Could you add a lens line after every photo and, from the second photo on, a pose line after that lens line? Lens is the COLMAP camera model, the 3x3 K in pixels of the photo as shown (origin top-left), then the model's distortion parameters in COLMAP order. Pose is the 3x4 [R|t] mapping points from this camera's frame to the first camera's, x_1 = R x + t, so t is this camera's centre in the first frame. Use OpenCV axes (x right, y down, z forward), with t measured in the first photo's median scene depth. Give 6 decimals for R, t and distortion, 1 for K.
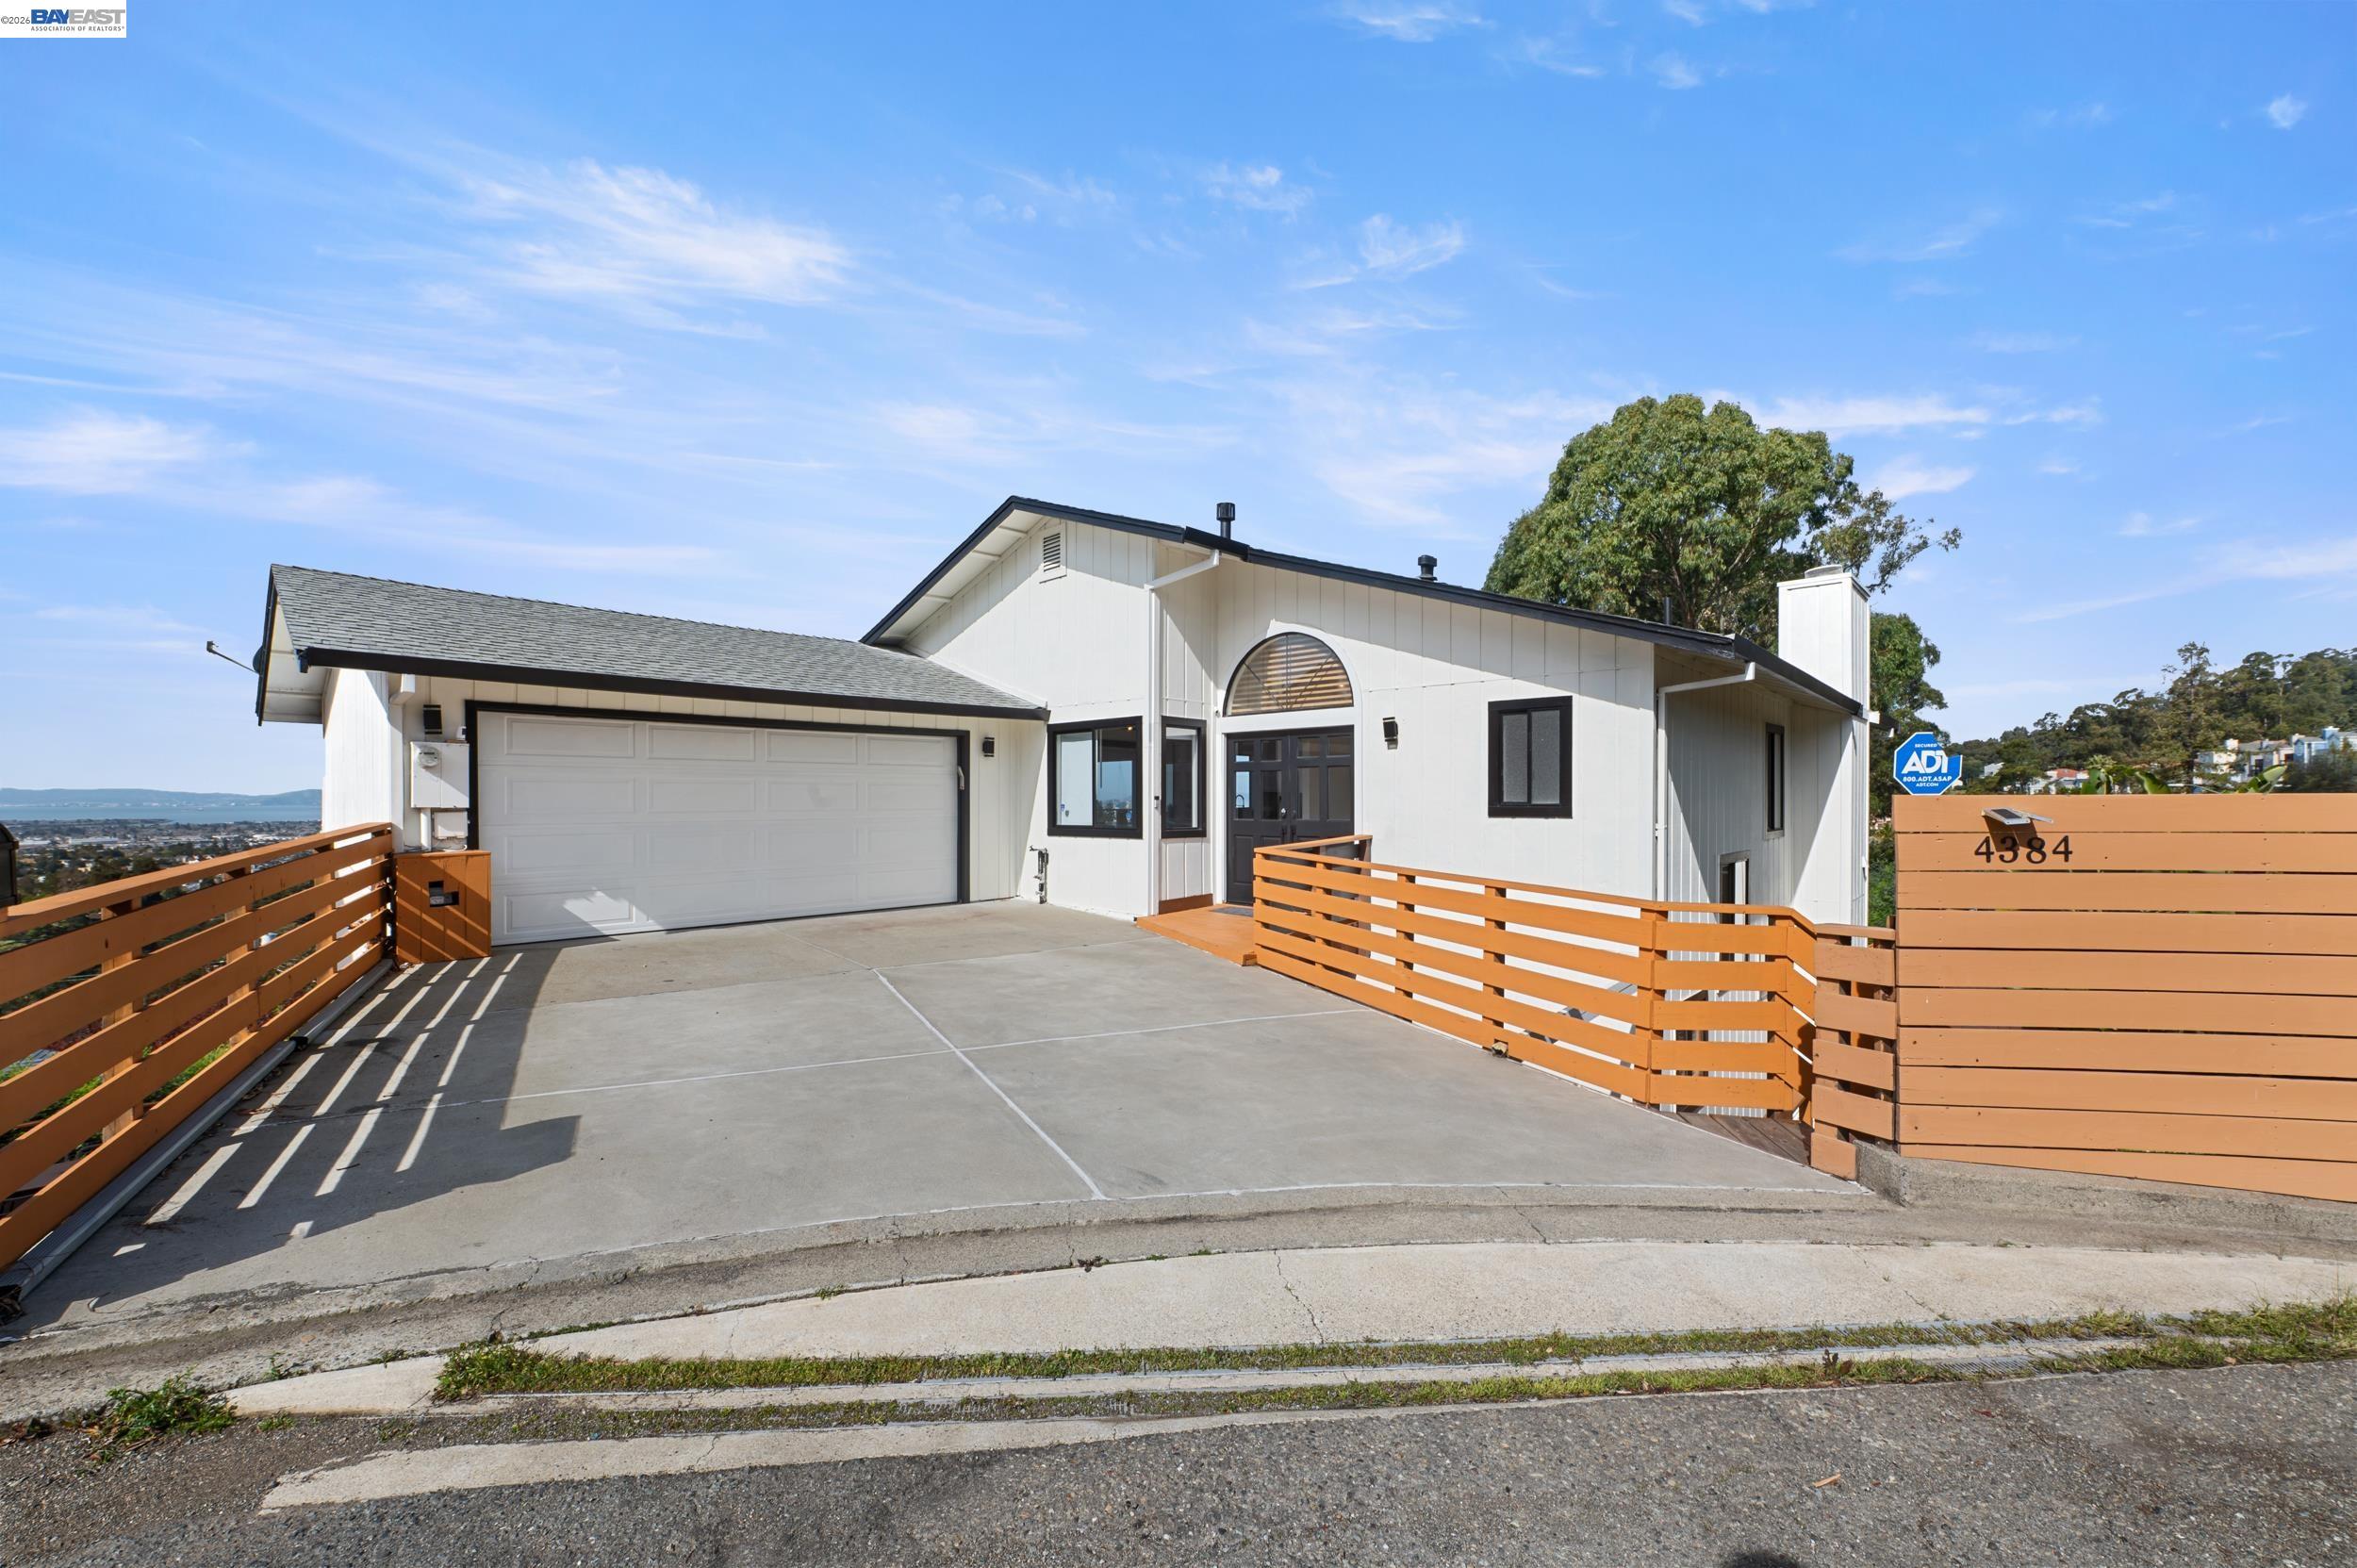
lens RADIAL K [[942.8, 0, 1182.5], [0, 942.8, 801.5], [0, 0, 1]] dist [0.000928, 0.000099]
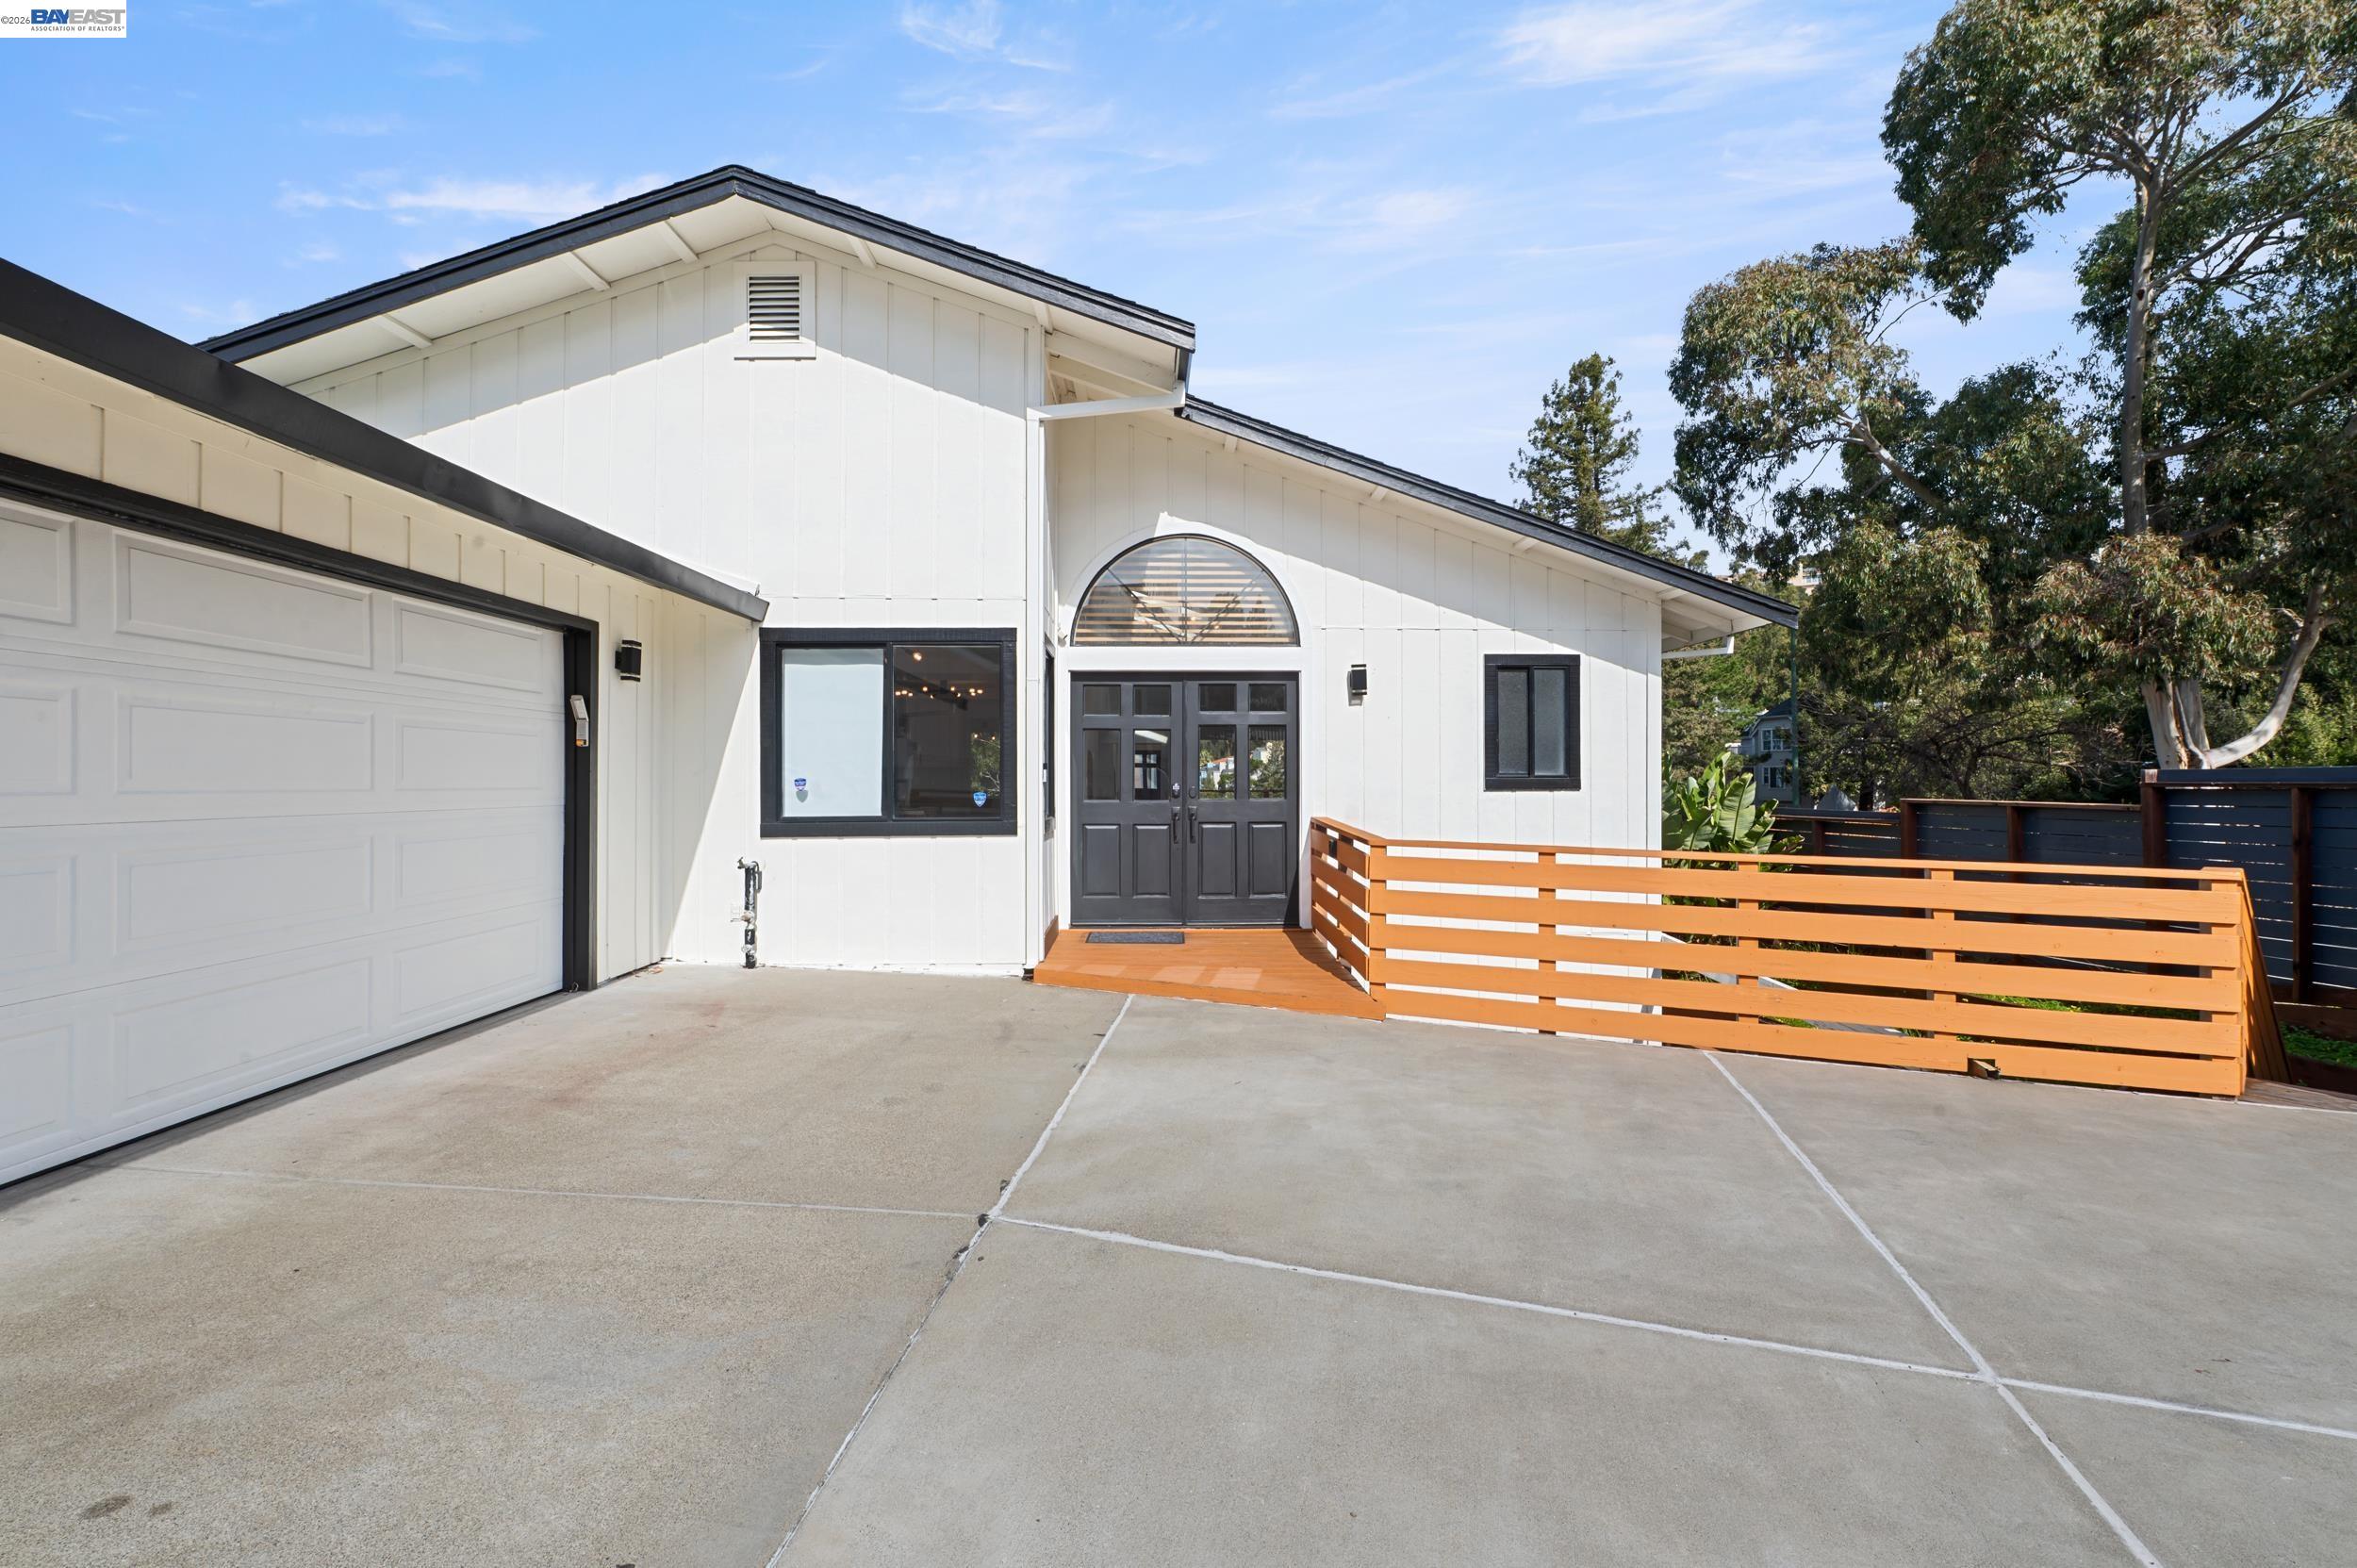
lens RADIAL K [[945.5, 0, 1212.8], [0, 945.5, 778.6], [0, 0, 1]] dist [-0.000878, -0.000156]
pose [[0.698282, 0.003524, 0.715814, -0.378408], [0.005330, 0.999935, -0.010123, 0.010786], [-0.715803, 0.010884, 0.698218, 0.489108]]
